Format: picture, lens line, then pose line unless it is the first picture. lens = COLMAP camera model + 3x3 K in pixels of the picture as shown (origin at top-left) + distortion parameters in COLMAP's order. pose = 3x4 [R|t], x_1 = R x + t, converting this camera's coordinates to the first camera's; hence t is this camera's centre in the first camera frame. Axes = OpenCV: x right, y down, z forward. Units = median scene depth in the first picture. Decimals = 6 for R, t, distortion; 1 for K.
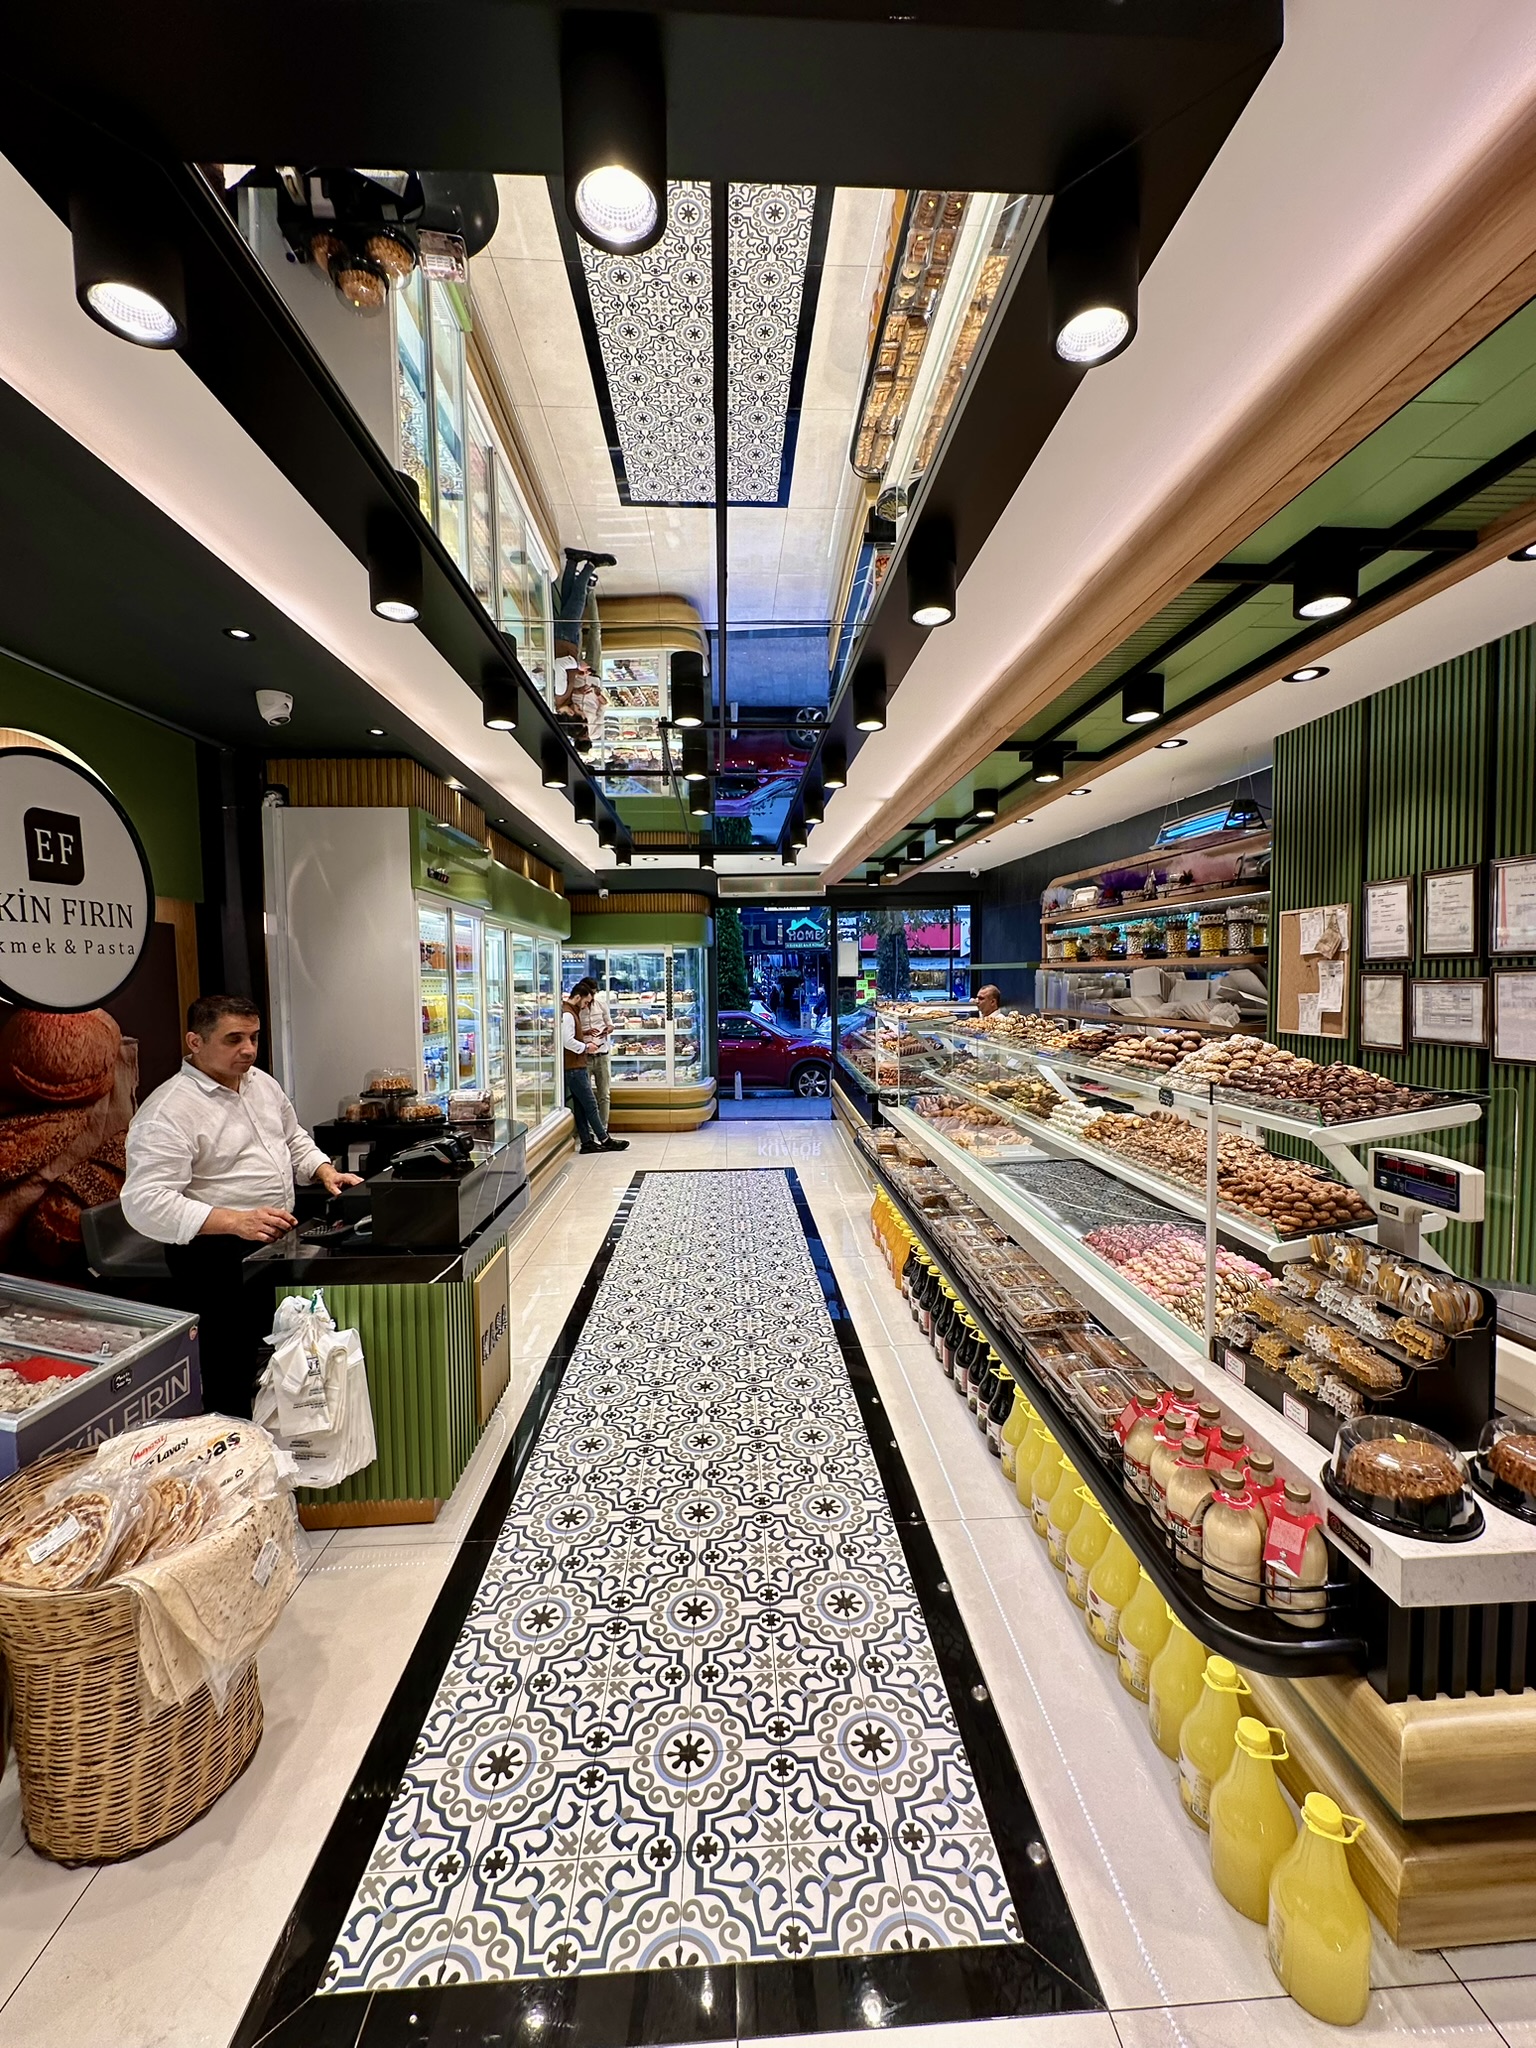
lens RADIAL K [[822.8, 0, 768.0], [0, 822.8, 1024.0], [0, 0, 1]] dist [0.000530, 0.000630]
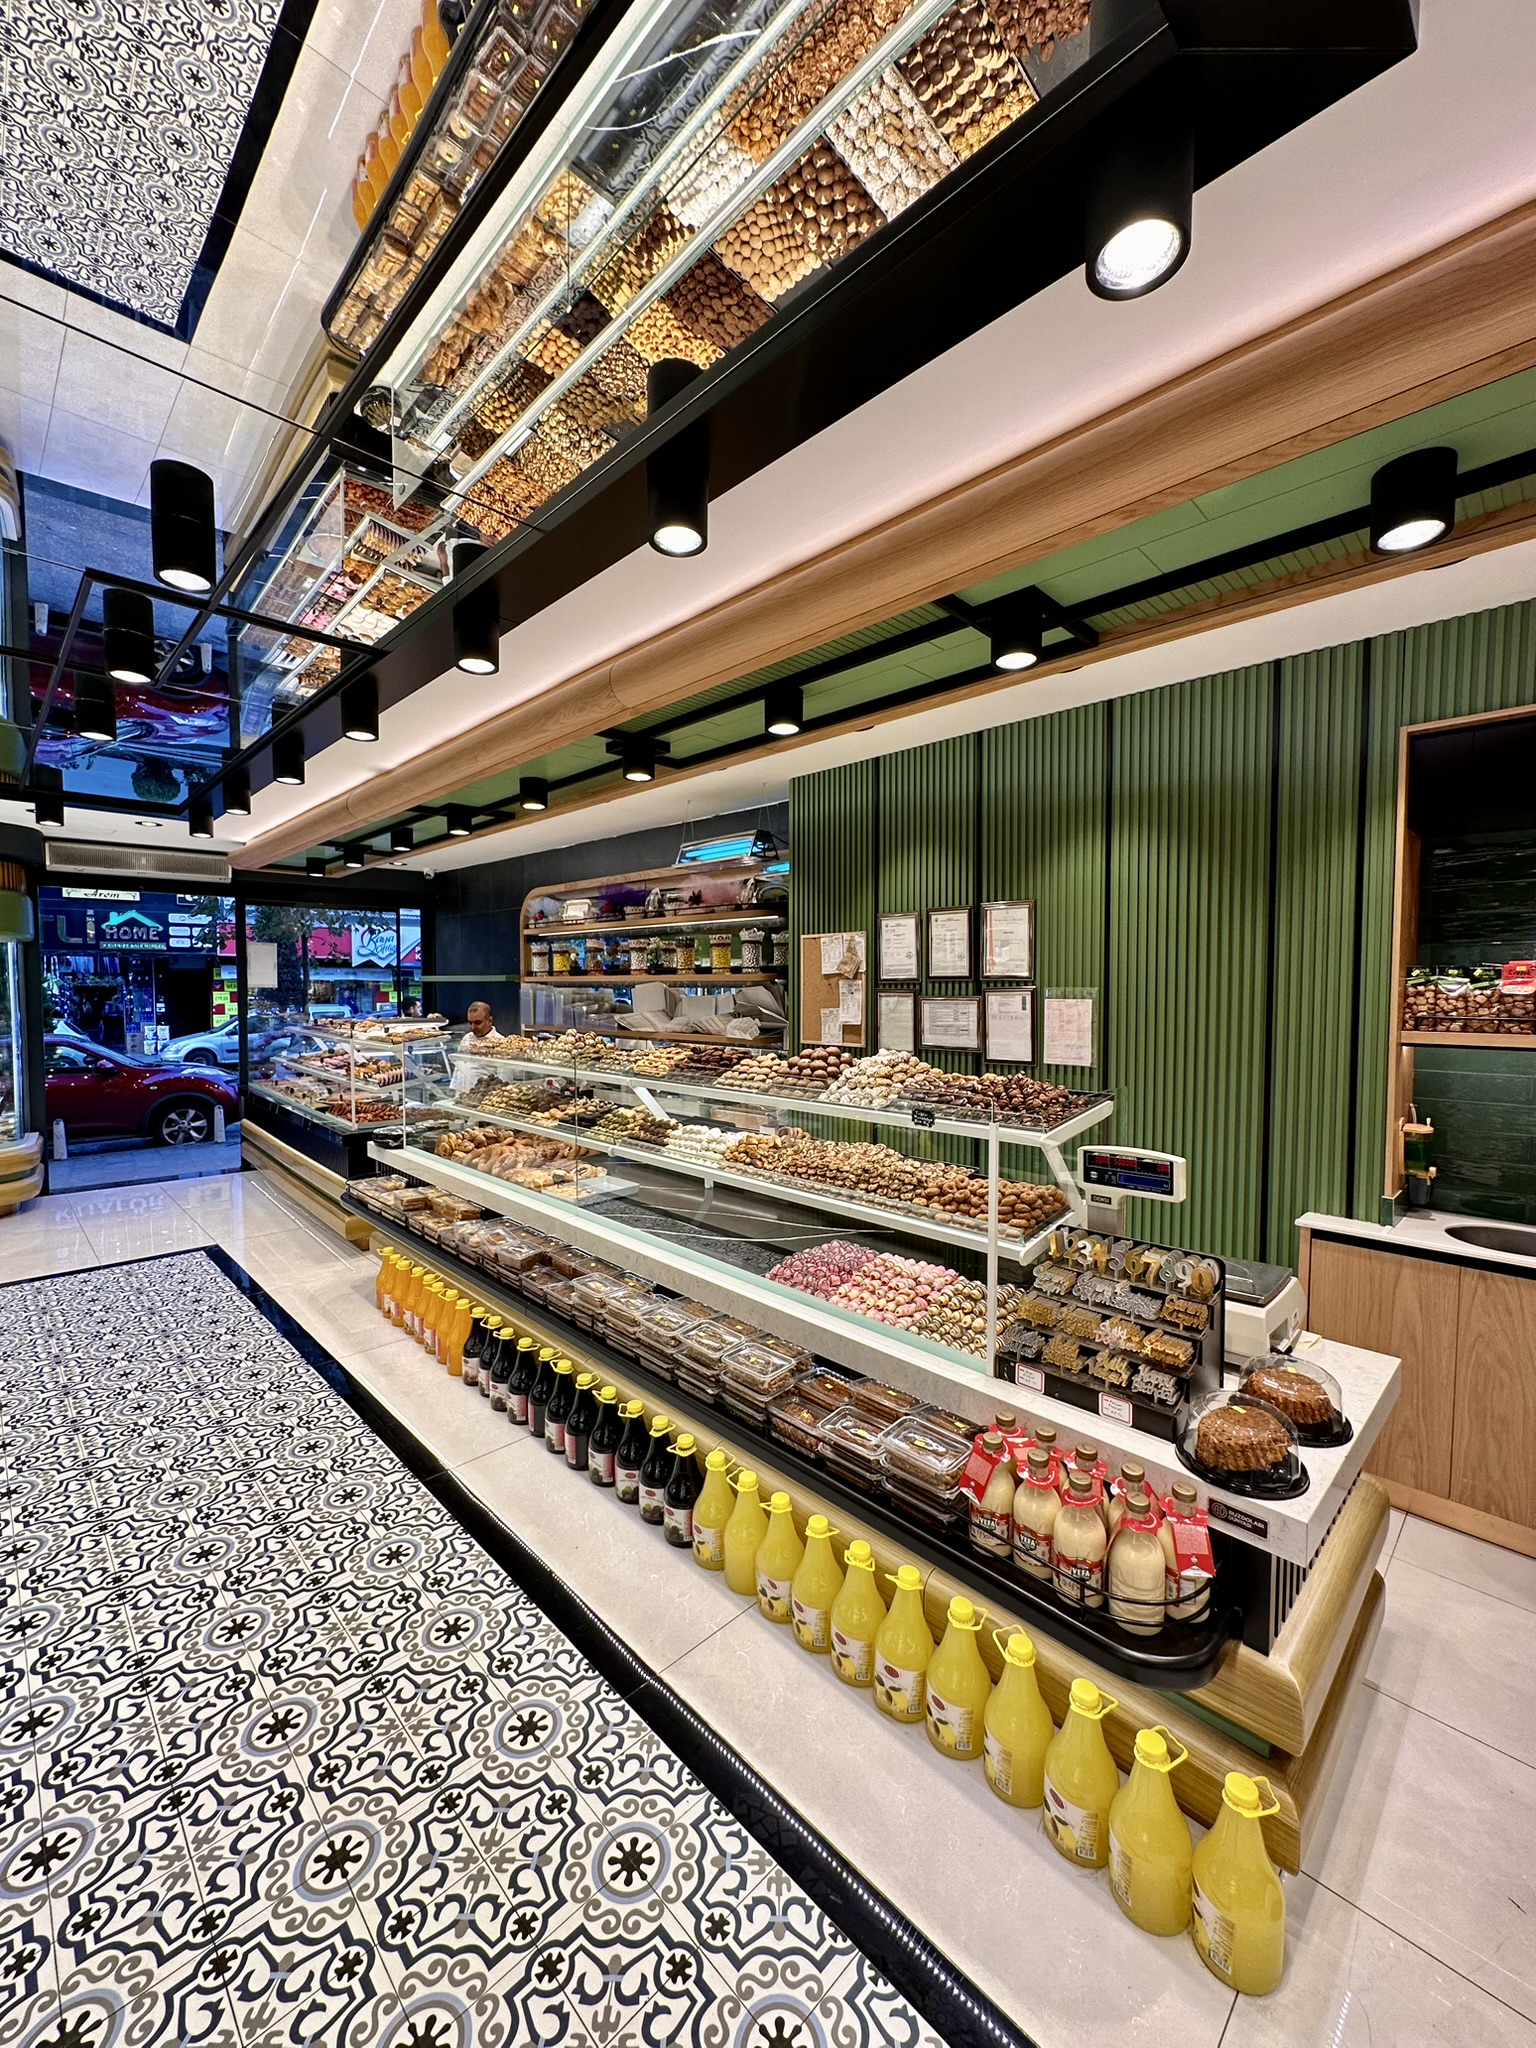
lens RADIAL K [[822.8, 0, 768.0], [0, 822.8, 1024.0], [0, 0, 1]] dist [0.000530, 0.000630]
pose [[0.747705, -0.018079, 0.663785, -0.183363], [0.028610, 0.999578, -0.005003, -0.013995], [-0.663414, 0.022732, 0.747907, 0.236572]]
